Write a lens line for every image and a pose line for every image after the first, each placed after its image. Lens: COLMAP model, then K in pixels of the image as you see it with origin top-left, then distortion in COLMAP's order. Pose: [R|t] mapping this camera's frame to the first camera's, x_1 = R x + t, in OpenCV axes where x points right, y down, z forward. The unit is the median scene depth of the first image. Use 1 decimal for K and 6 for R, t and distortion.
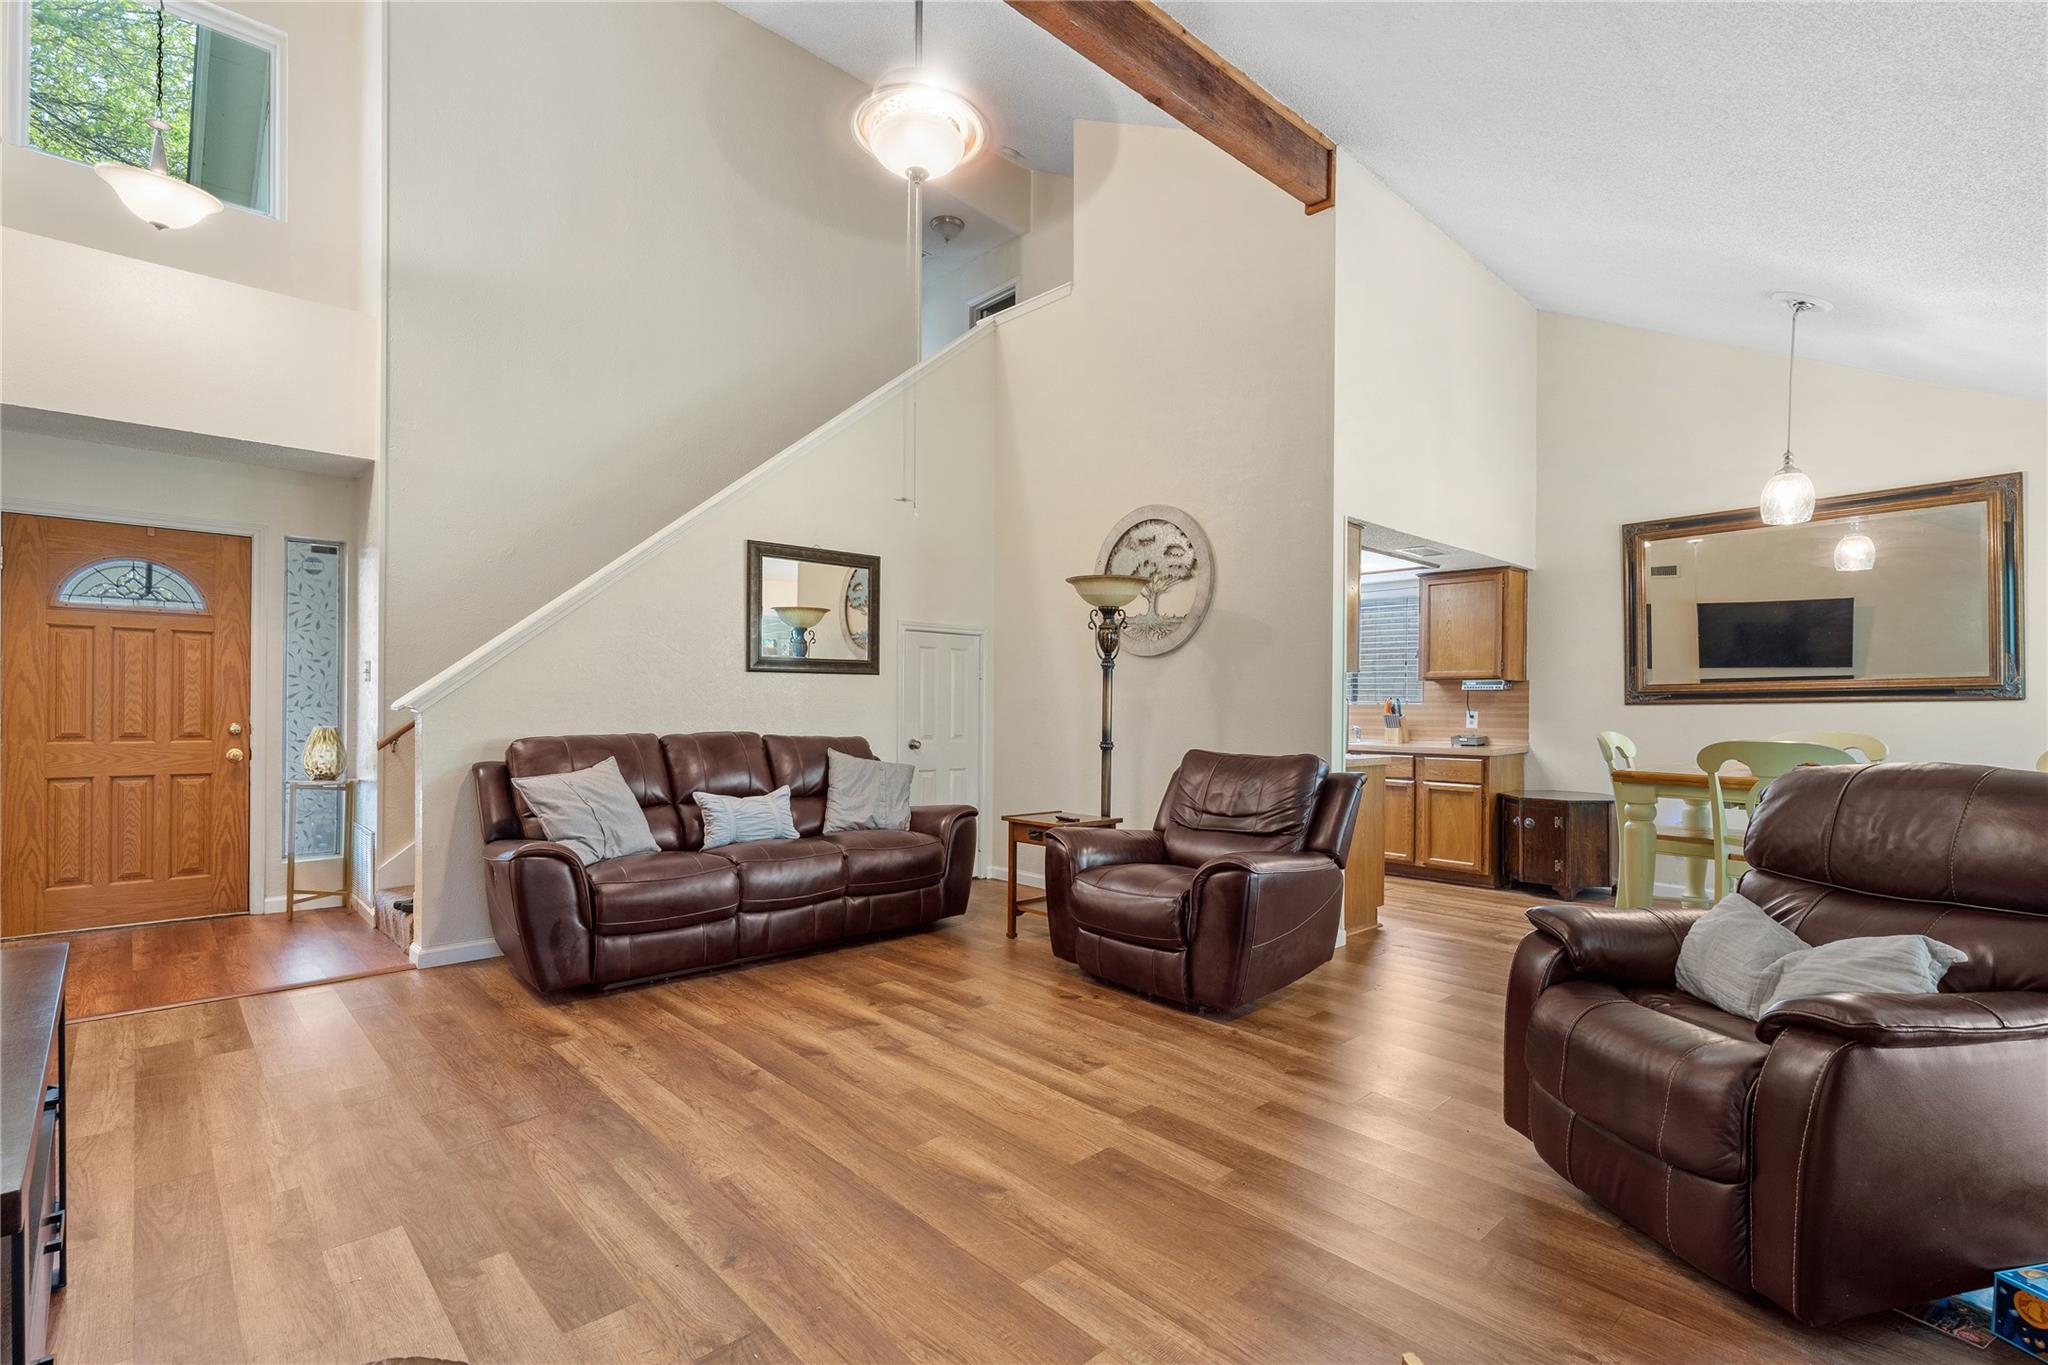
lens RADIAL K [[947.4, 0, 1024.1], [0, 947.4, 697.9], [0, 0, 1]] dist [0.003028, 0.000059]
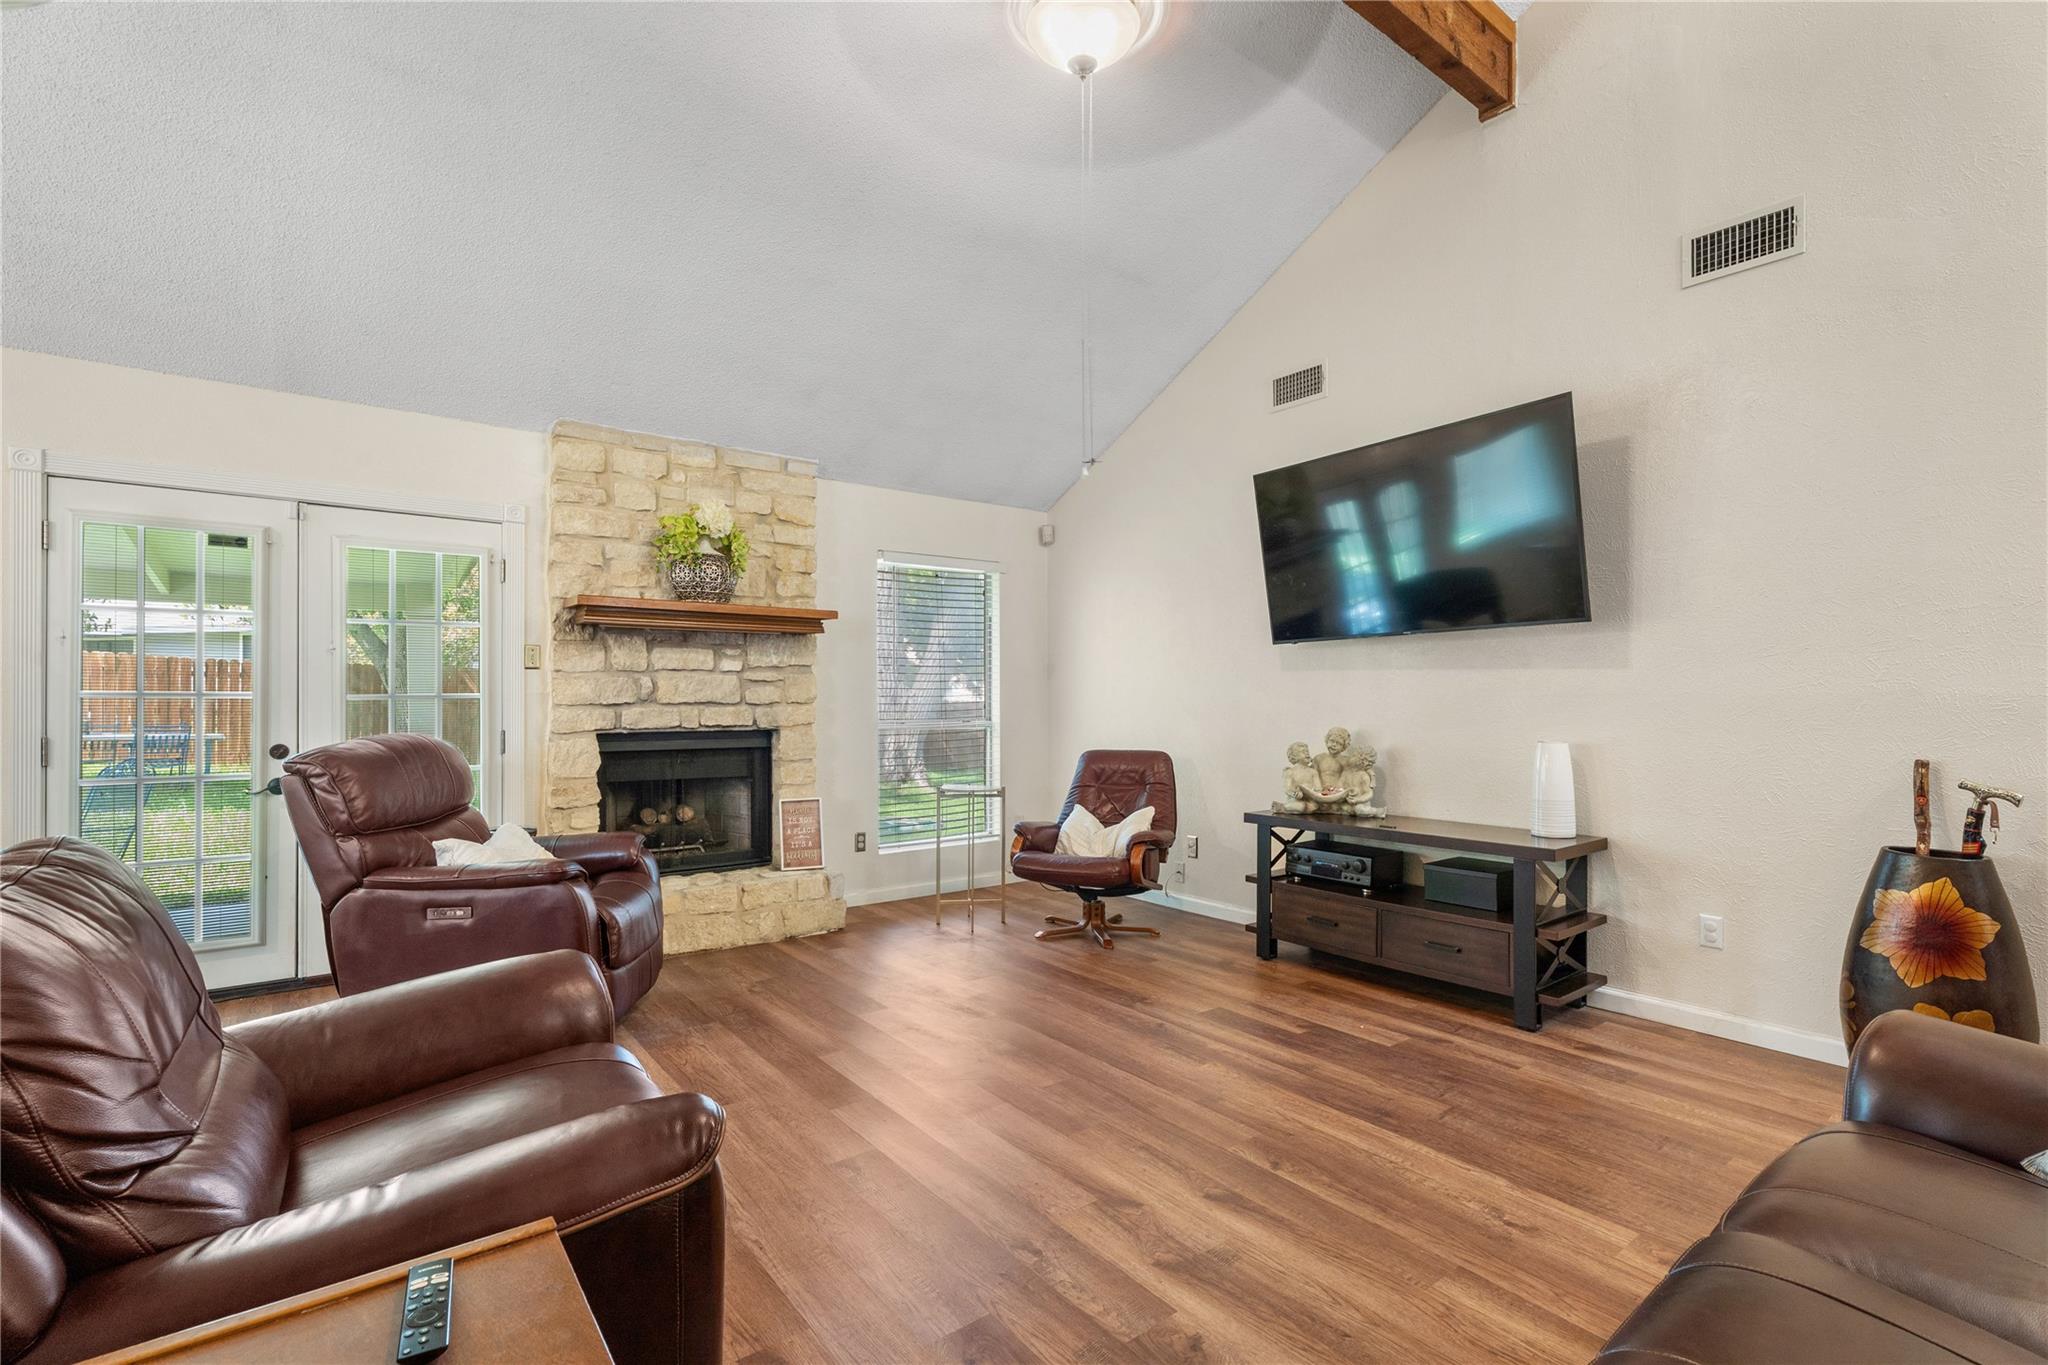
lens RADIAL K [[921.1, 0, 1021.9], [0, 921.1, 694.5], [0, 0, 1]] dist [0.002492, 0.000271]
pose [[-0.995483, -0.011113, 0.094292, -0.090157], [-0.011847, 0.999904, -0.007229, 0.001953], [-0.094202, -0.008314, -0.995518, 1.167804]]
